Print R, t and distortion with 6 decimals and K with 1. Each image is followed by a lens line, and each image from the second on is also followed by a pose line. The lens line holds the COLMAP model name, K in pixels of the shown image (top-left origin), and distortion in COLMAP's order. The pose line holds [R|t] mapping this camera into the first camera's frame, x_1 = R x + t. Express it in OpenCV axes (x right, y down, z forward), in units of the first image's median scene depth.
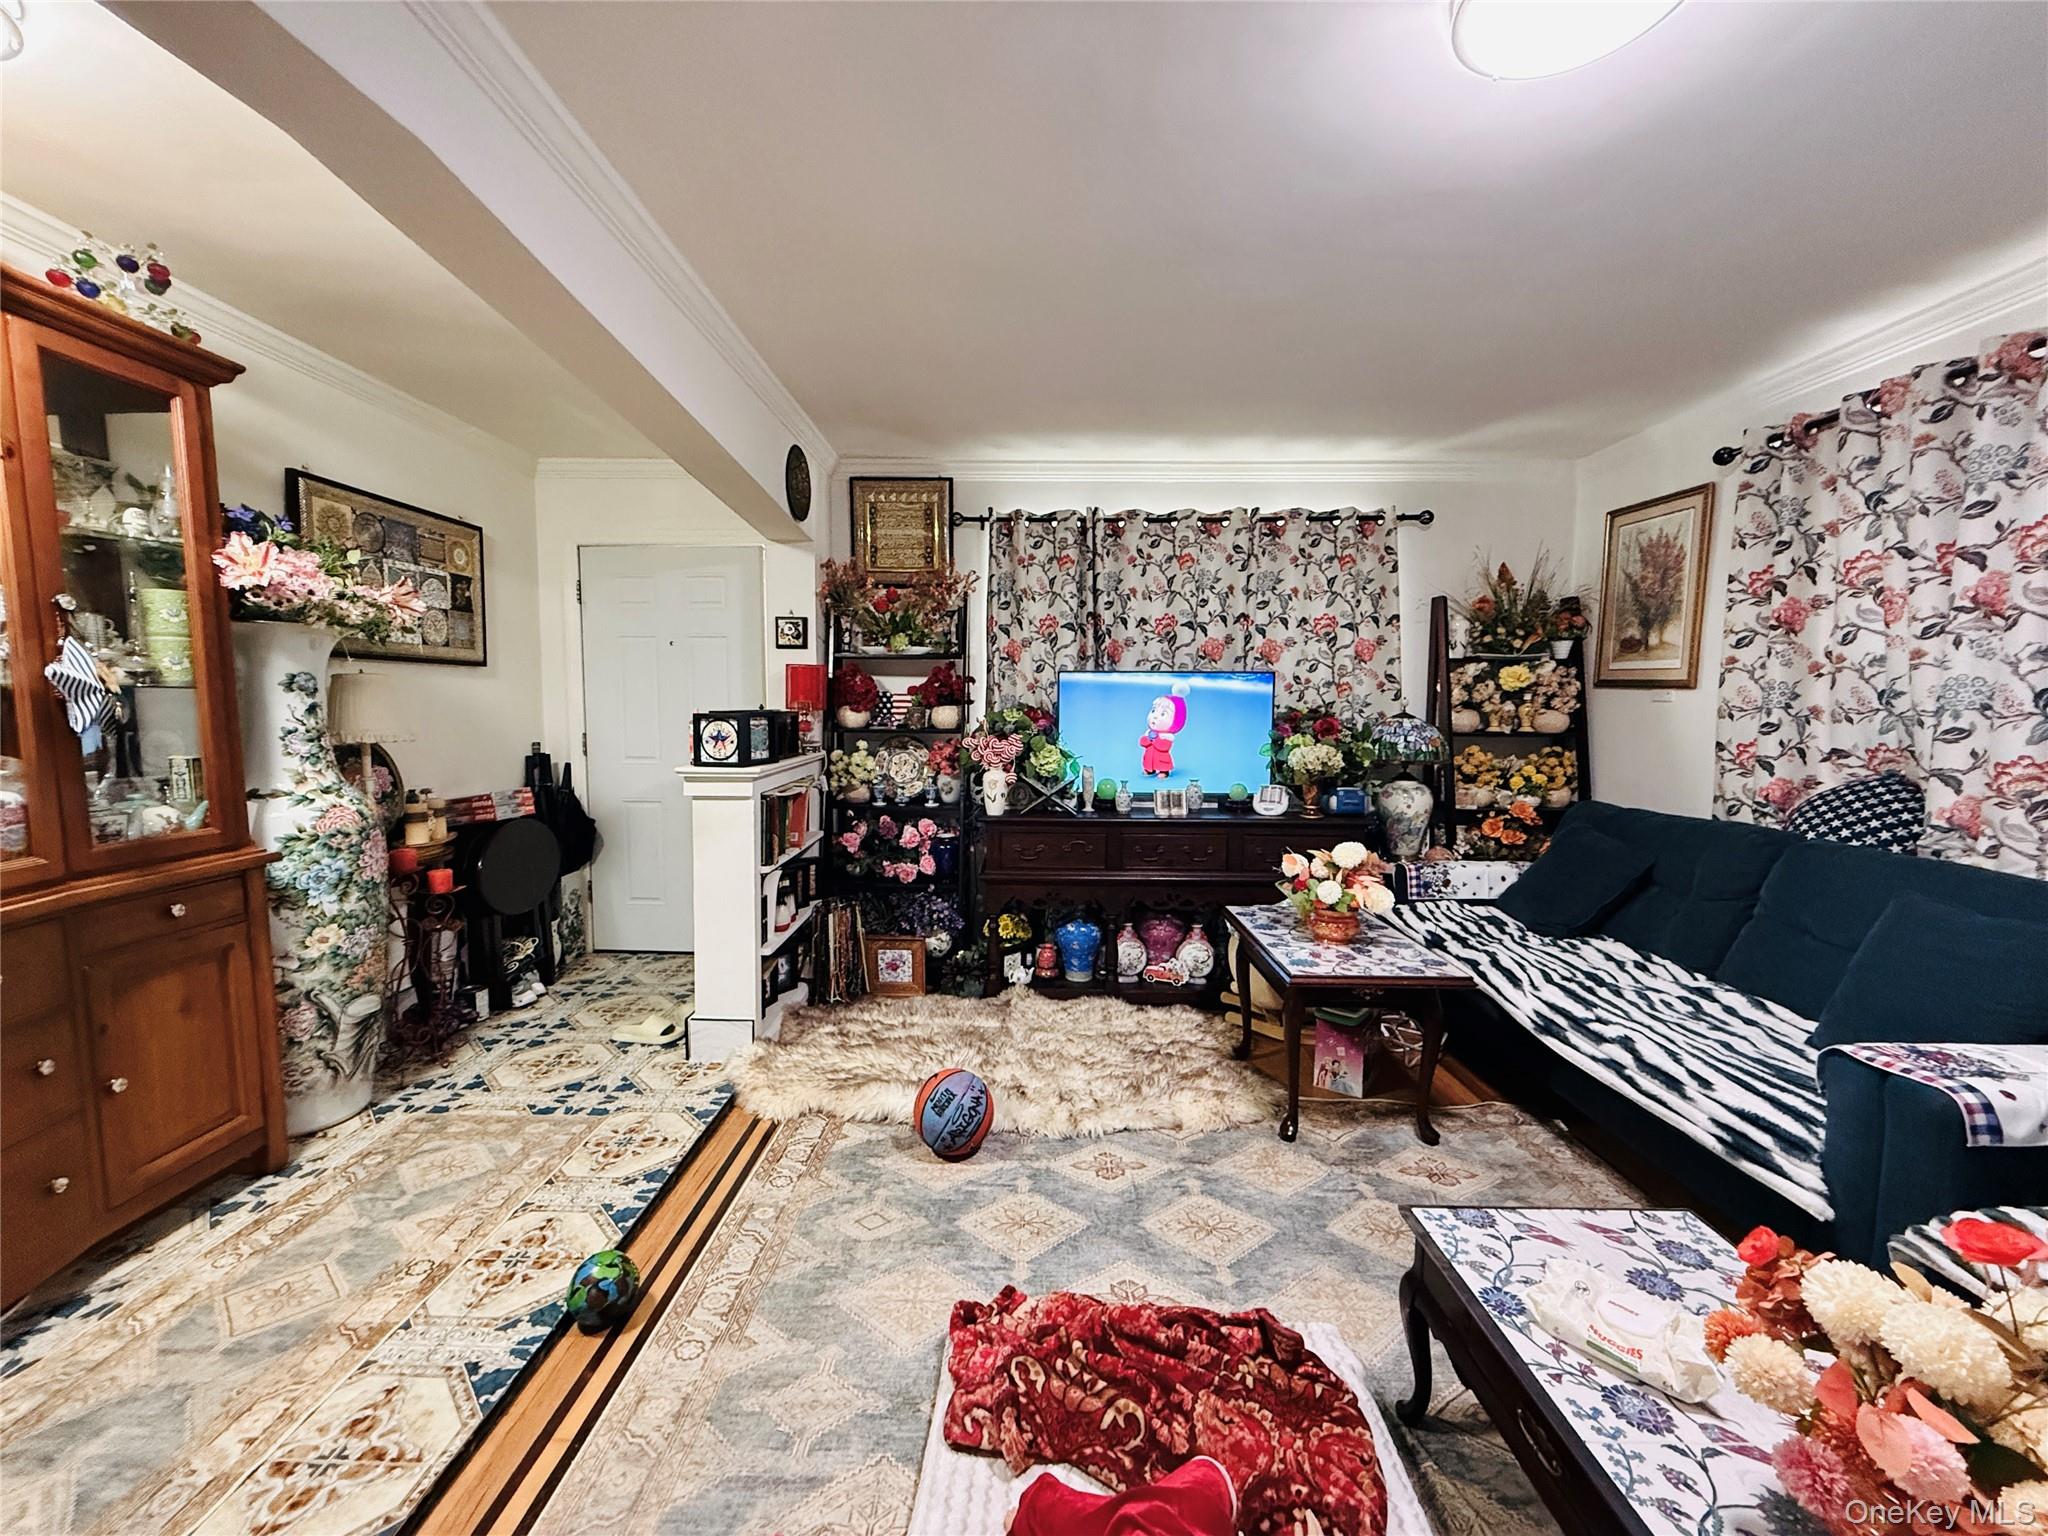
lens RADIAL K [[809.7, 0, 1032.7], [0, 809.7, 767.2], [0, 0, 1]] dist [0.001300, -0.000078]
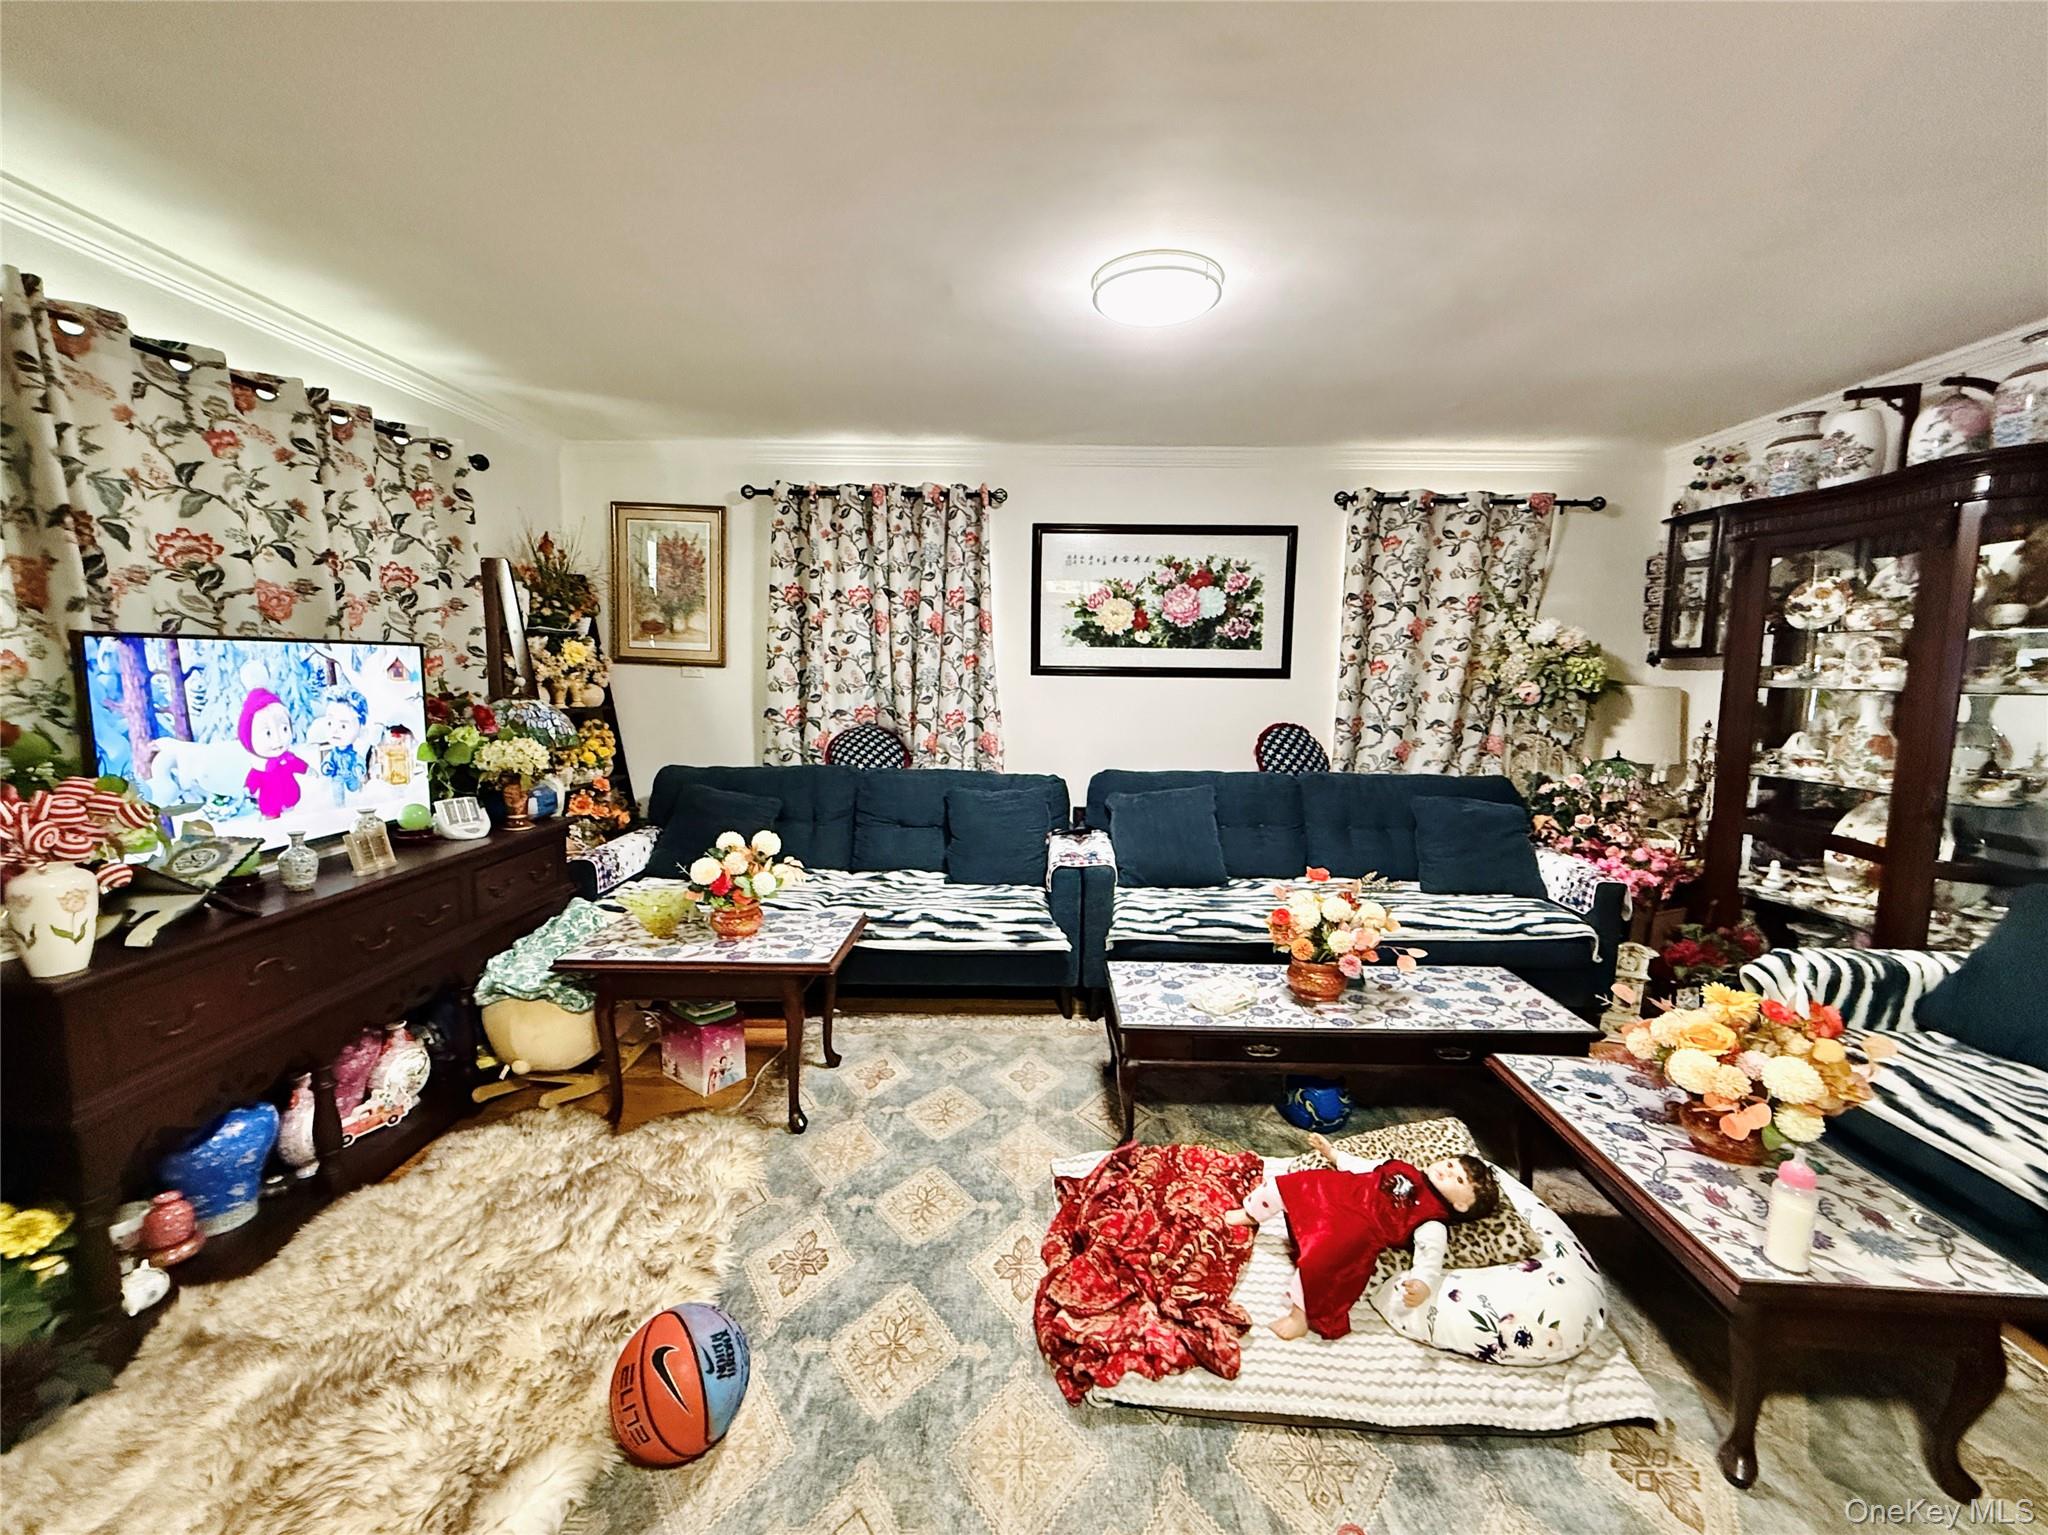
lens RADIAL K [[809.7, 0, 1032.7], [0, 809.7, 766.7], [0, 0, 1]] dist [0.001300, -0.000078]
pose [[0.021887, -0.126952, 0.991667, -0.457450], [0.066719, 0.989879, 0.125250, -0.069400], [-0.997532, 0.063421, 0.030135, 0.485205]]
